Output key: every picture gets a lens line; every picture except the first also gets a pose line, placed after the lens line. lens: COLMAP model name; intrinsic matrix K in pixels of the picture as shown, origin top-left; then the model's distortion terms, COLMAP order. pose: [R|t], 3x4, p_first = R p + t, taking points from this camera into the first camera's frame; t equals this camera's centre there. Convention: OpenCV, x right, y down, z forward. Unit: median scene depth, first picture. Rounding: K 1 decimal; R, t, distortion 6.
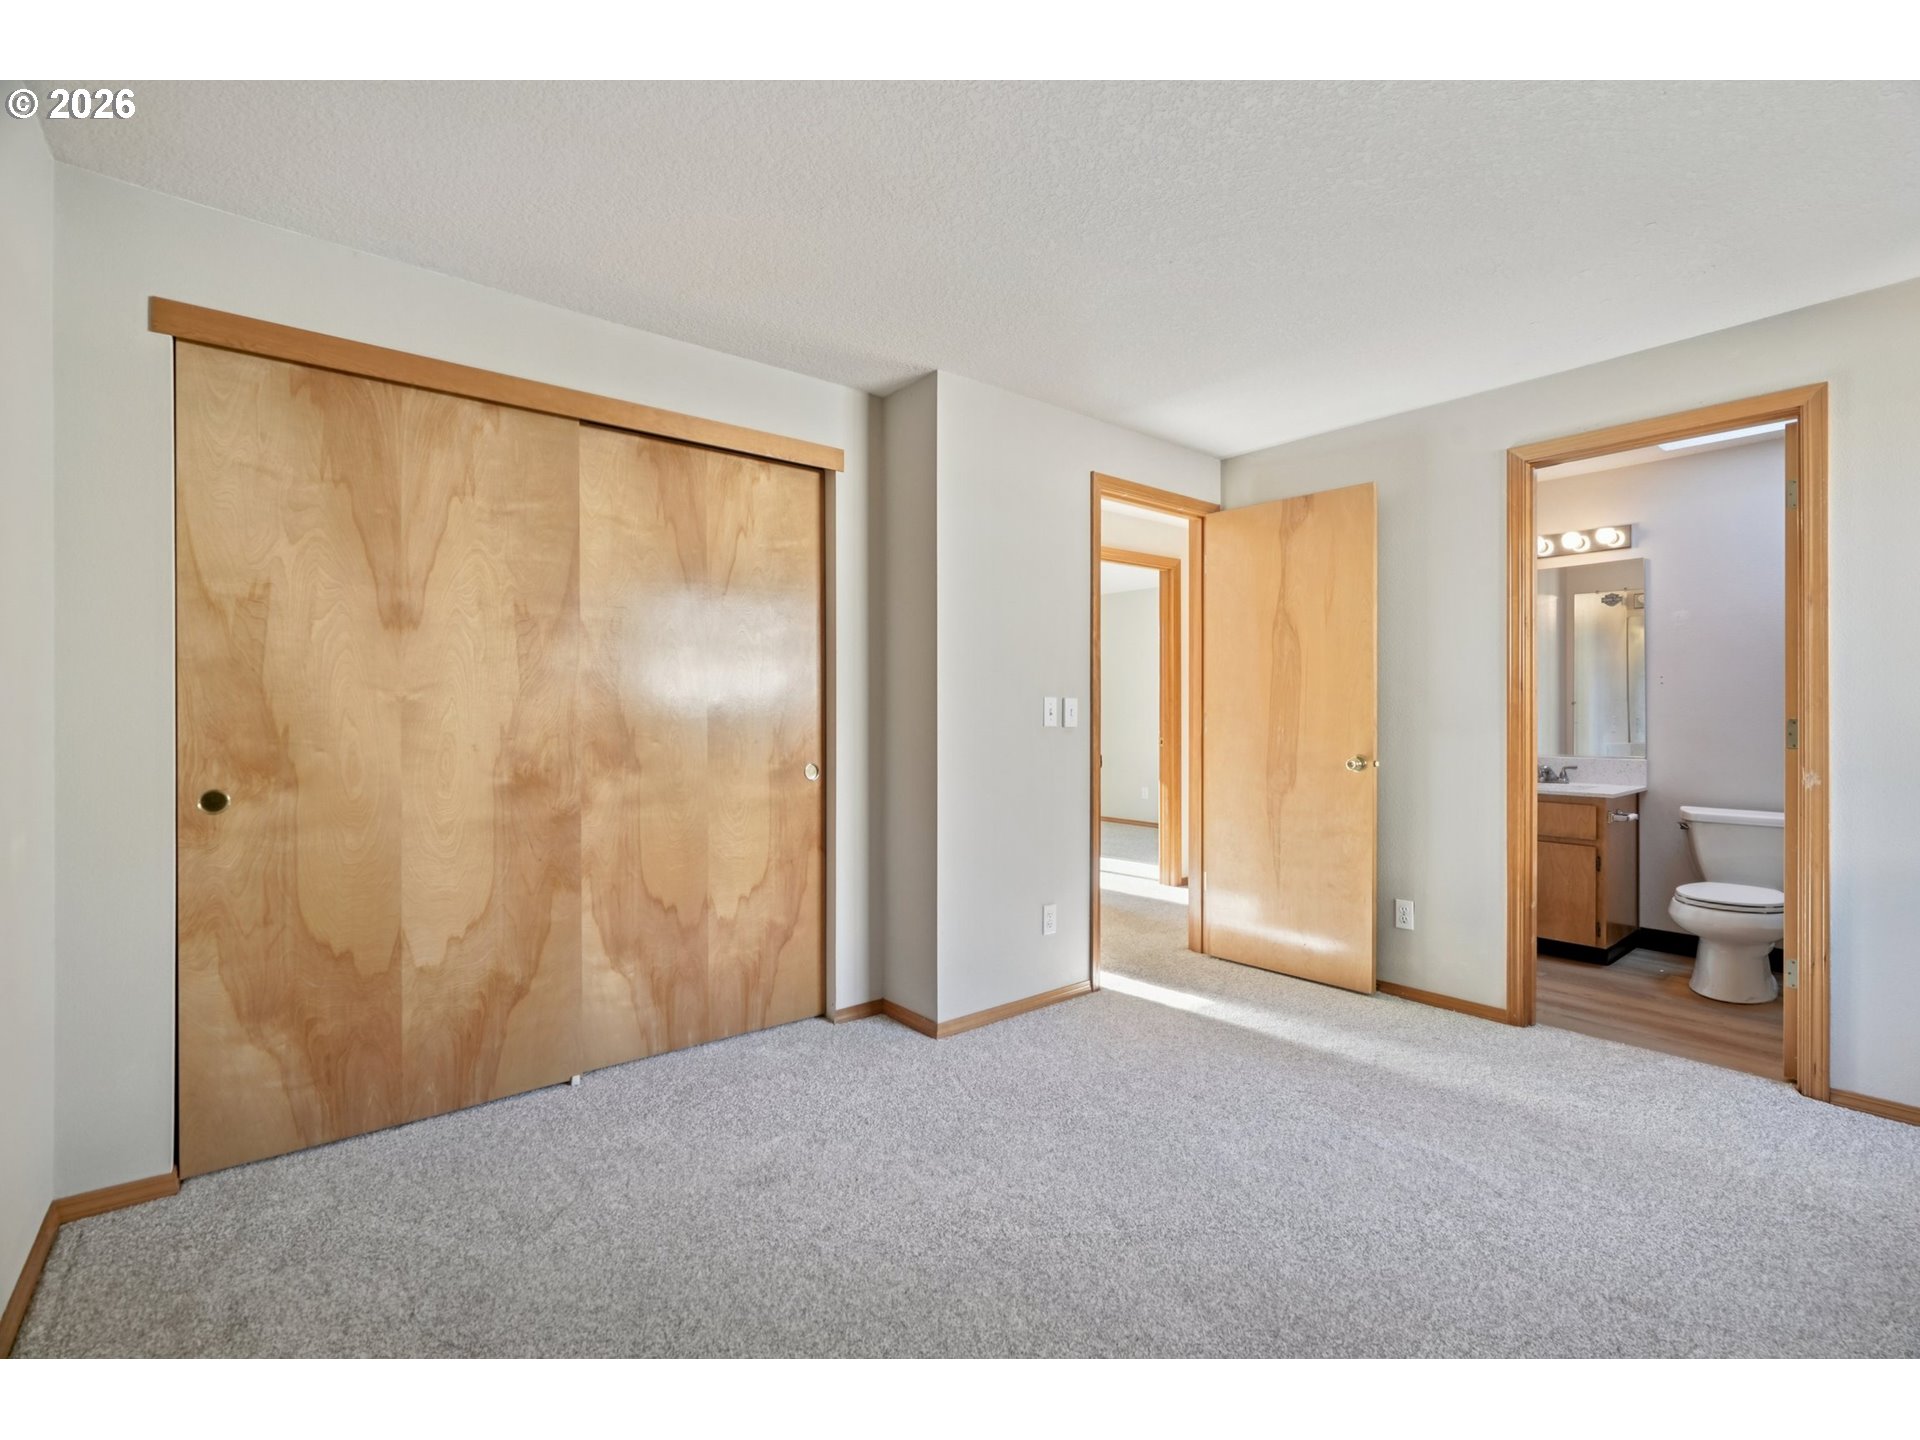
lens RADIAL K [[862.9, 0, 956.7], [0, 862.9, 714.8], [0, 0, 1]] dist [-0.014550, 0.006139]
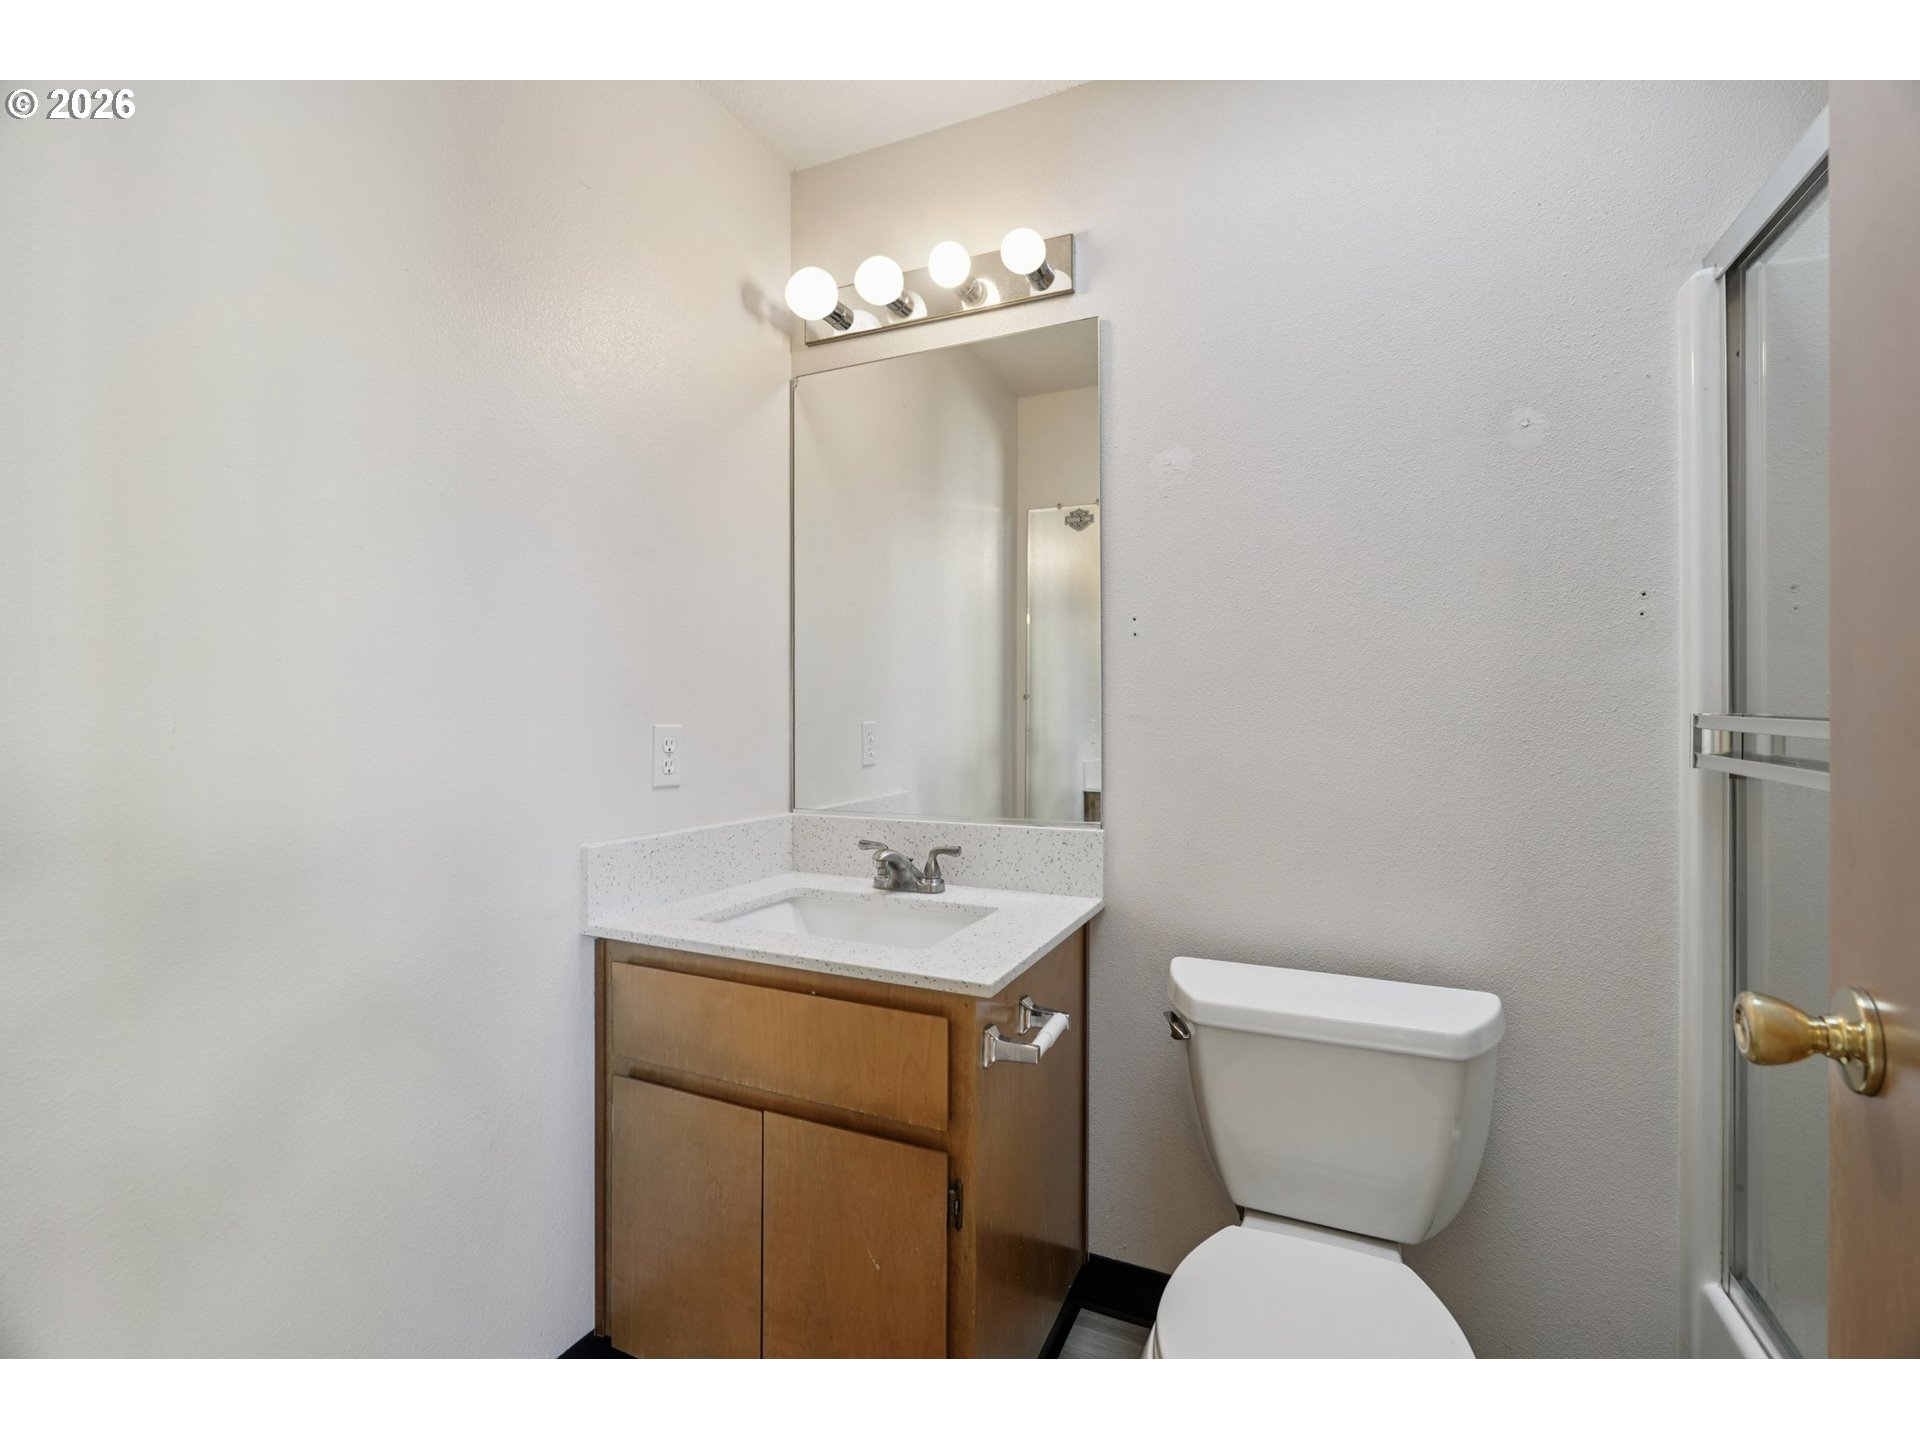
lens RADIAL K [[862.9, 0, 949.4], [0, 862.9, 716.7], [0, 0, 1]] dist [-0.014550, 0.006139]
pose [[0.901456, 0.003727, 0.432855, 0.668738], [-0.003172, 0.999993, -0.002004, 0.001501], [-0.432860, 0.000434, 0.901461, 0.790892]]
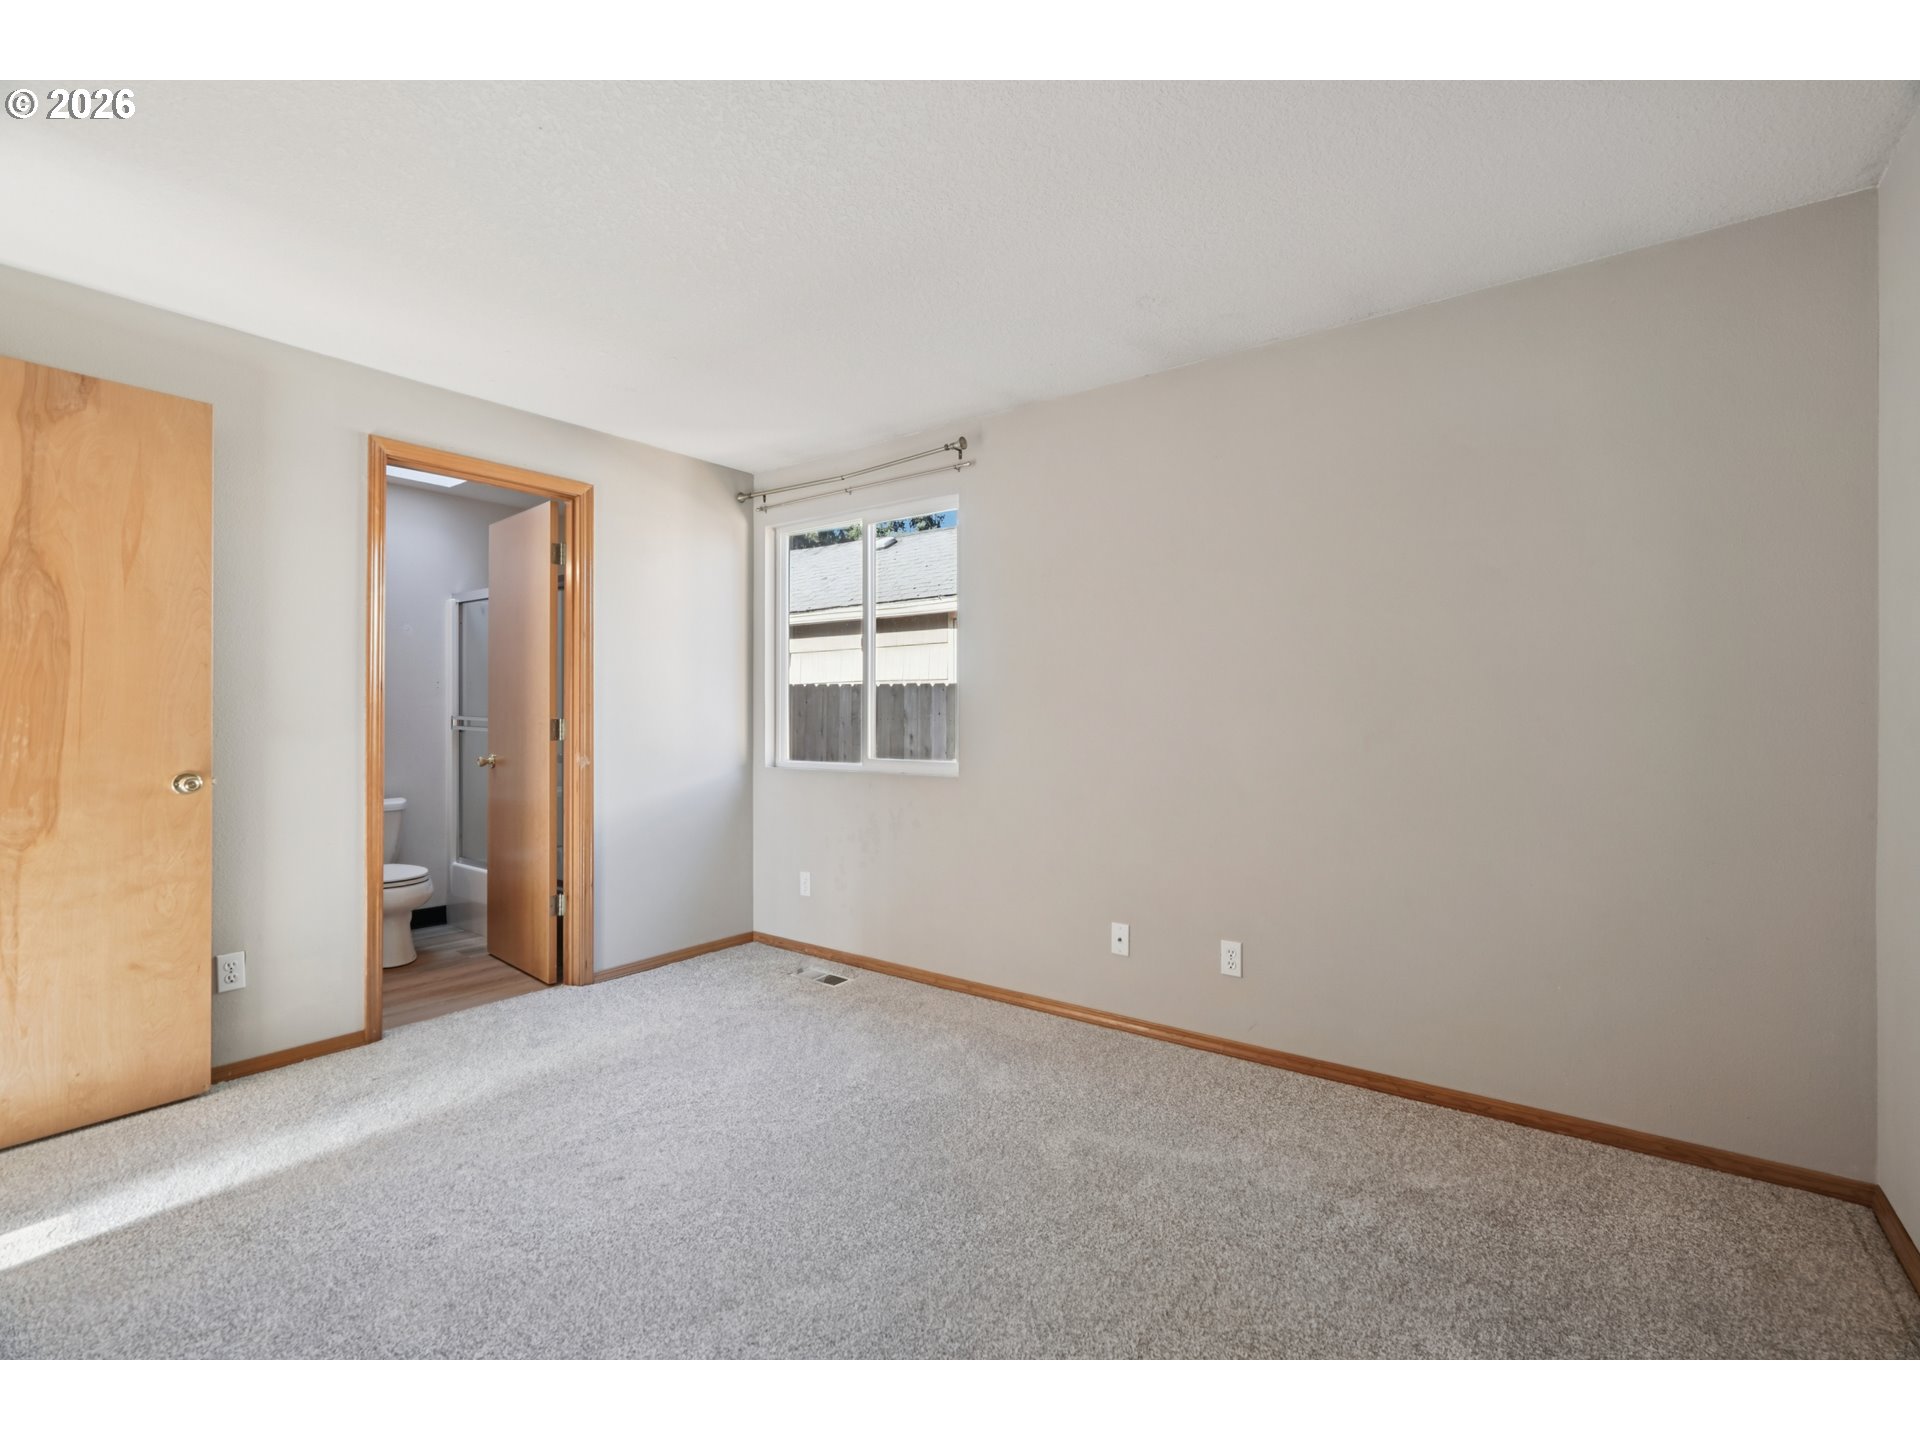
lens RADIAL K [[862.9, 0, 958.7], [0, 862.9, 717.2], [0, 0, 1]] dist [-0.014550, 0.006139]
pose [[-0.245966, -0.002097, 0.969276, -0.385100], [0.000991, 0.999997, 0.002415, -0.000312], [-0.969278, 0.001555, -0.245963, 0.537309]]
